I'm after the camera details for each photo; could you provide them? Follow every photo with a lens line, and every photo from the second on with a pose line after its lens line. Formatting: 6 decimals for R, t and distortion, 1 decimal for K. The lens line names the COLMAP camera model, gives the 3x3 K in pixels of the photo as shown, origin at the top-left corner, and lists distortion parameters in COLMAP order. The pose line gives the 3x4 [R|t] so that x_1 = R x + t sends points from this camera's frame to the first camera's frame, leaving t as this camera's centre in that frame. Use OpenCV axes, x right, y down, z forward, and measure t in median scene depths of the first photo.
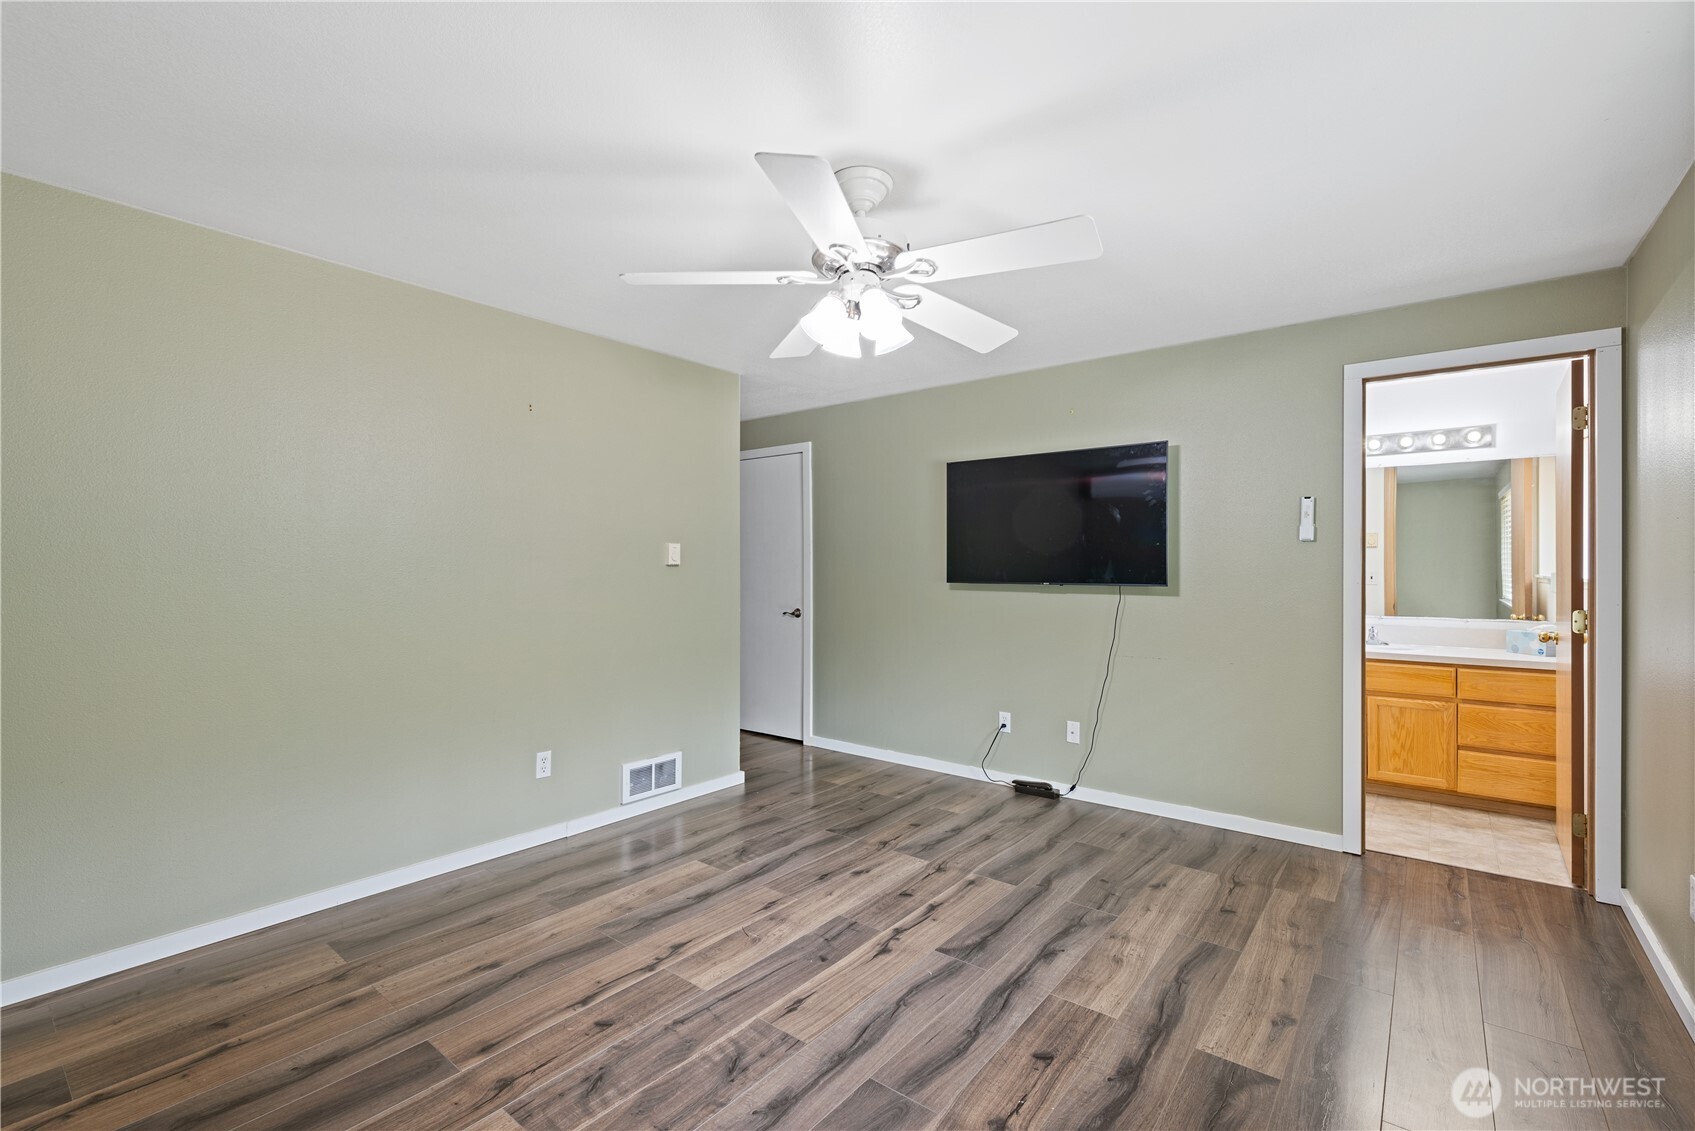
lens RADIAL K [[776.1, 0, 845.2], [0, 776.1, 566.5], [0, 0, 1]] dist [-0.000970, 0.000468]
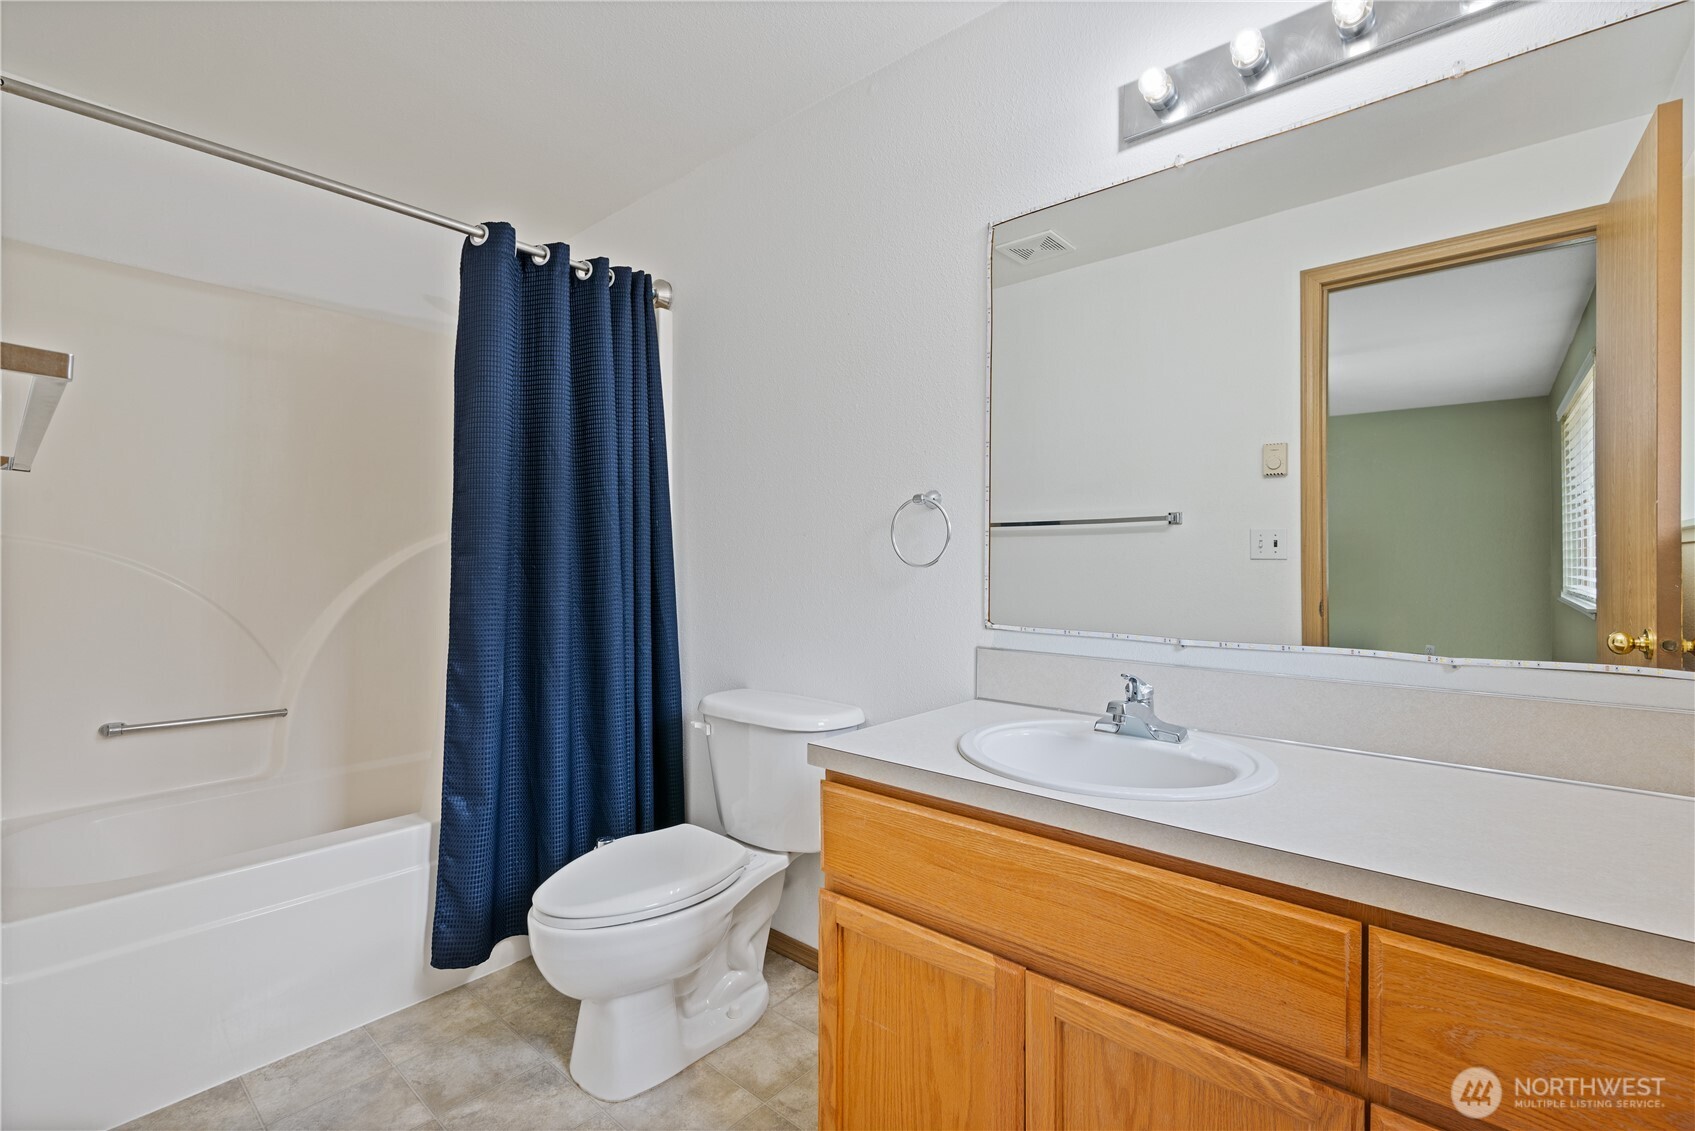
lens RADIAL K [[776.1, 0, 845.0], [0, 776.1, 565.1], [0, 0, 1]] dist [-0.000970, 0.000468]
pose [[0.999289, 0.001235, -0.037689, 0.655864], [-0.001512, 0.999972, -0.007327, 0.043180], [0.037679, 0.007379, 0.999263, 0.789771]]
